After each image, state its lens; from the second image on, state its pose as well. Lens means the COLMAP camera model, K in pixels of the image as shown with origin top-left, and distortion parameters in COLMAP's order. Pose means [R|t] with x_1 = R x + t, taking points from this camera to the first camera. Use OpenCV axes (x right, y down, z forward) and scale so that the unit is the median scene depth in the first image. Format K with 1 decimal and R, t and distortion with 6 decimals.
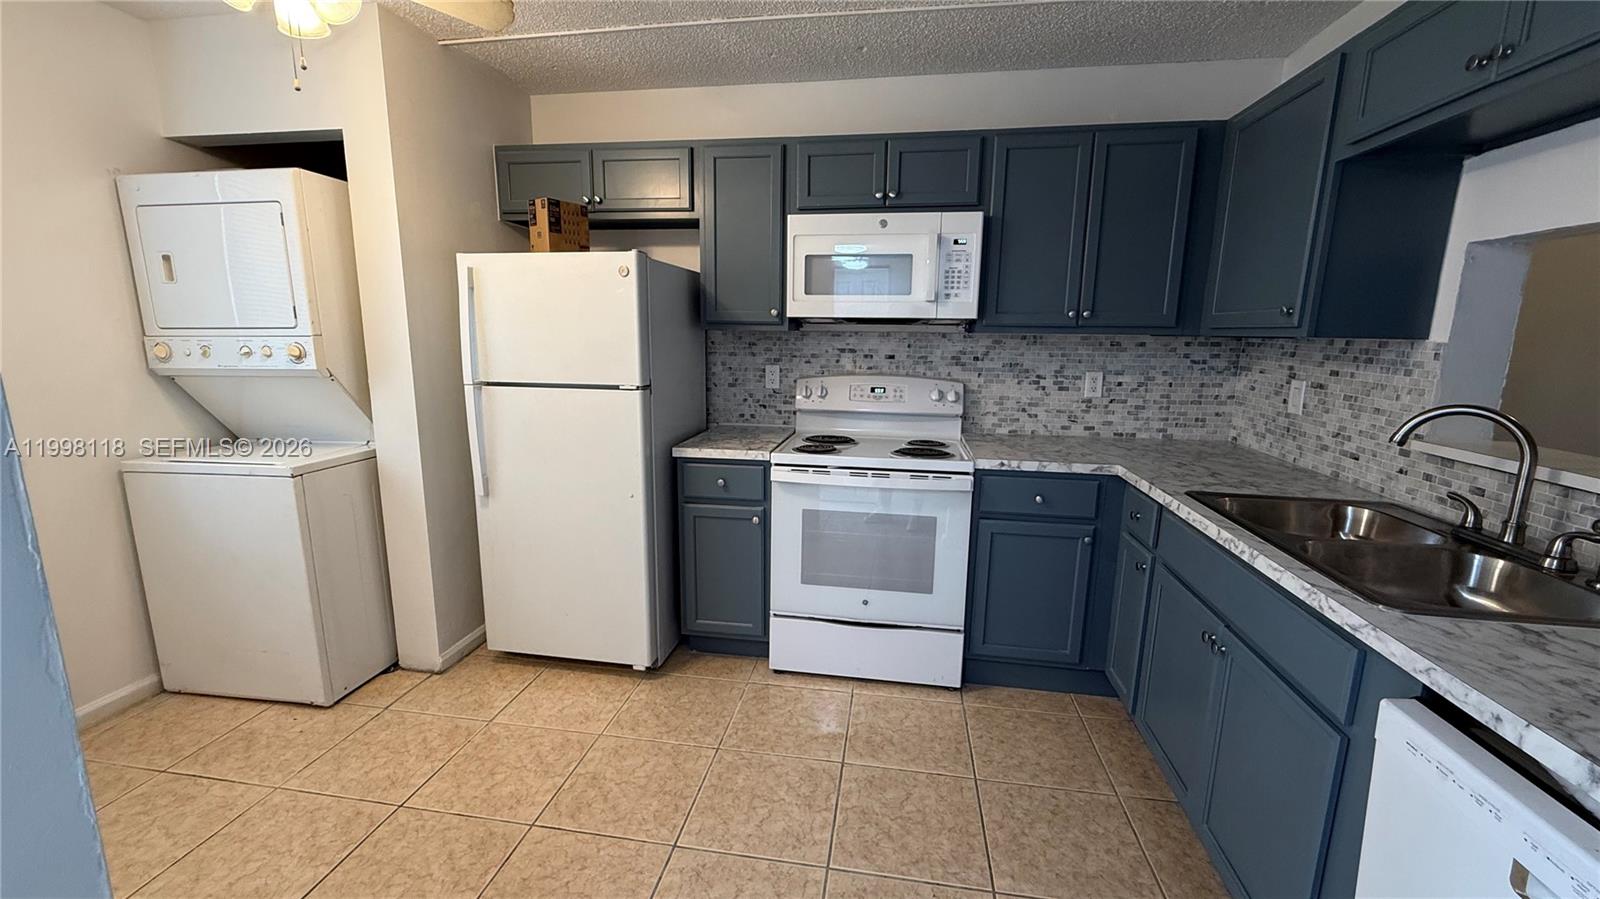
lens RADIAL K [[634.5, 0, 796.3], [0, 634.5, 449.8], [0, 0, 1]] dist [0.000383, -0.000196]
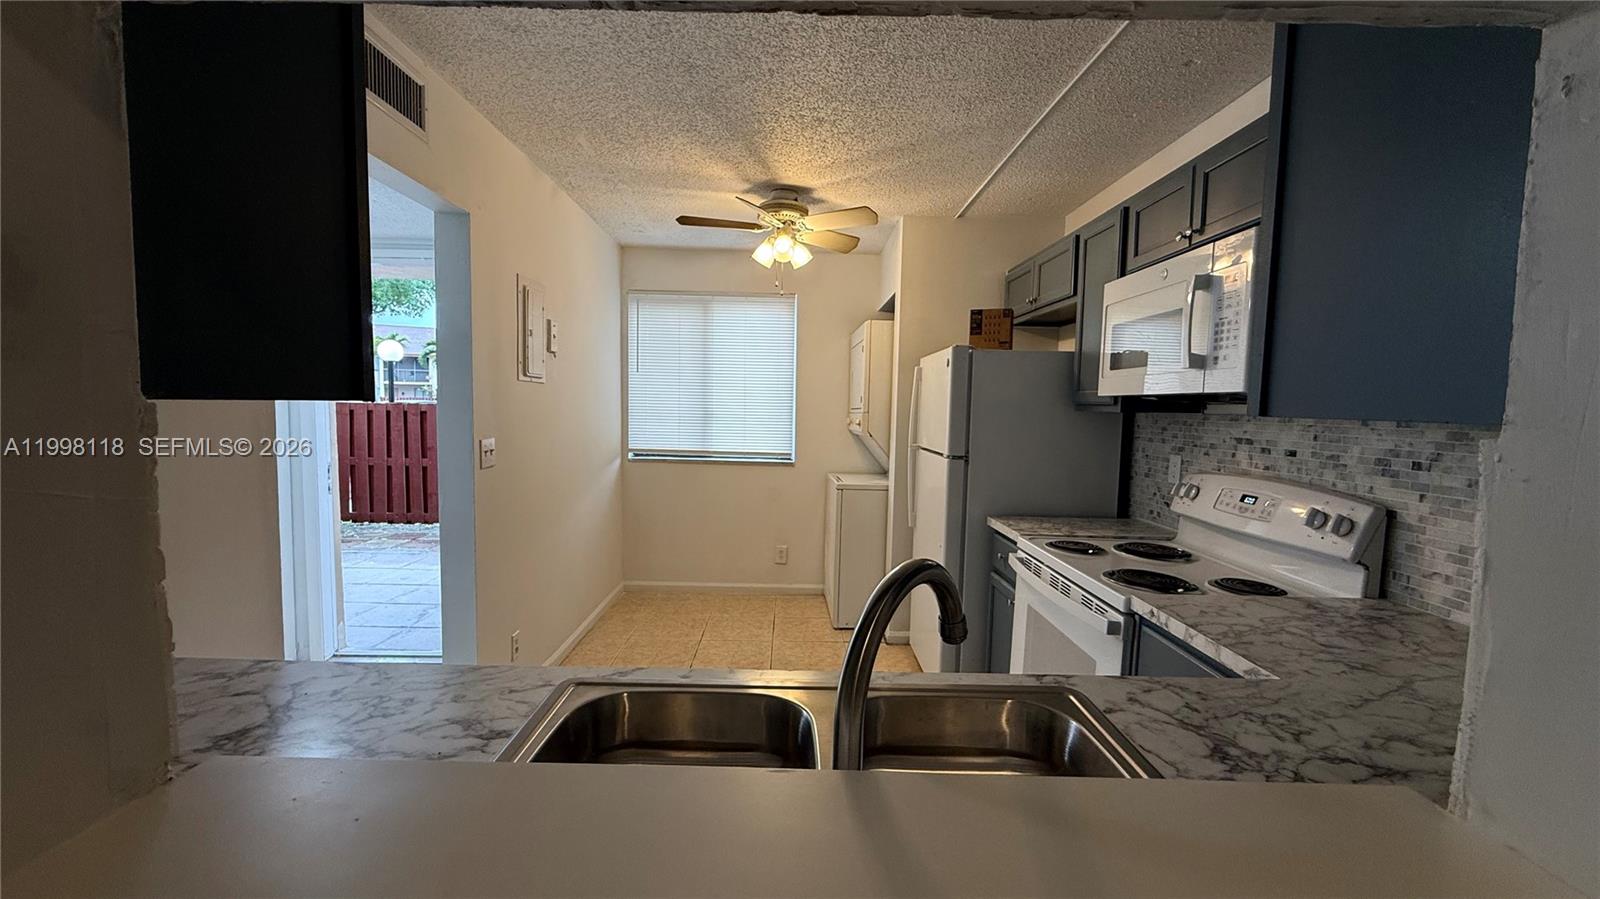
lens RADIAL K [[634.5, 0, 796.7], [0, 634.5, 452.6], [0, 0, 1]] dist [0.000383, -0.000196]
pose [[0.179324, 0.065000, -0.981640, 0.702322], [-0.198320, 0.979719, 0.028644, -0.066852], [0.963593, 0.189543, 0.188578, 0.398430]]
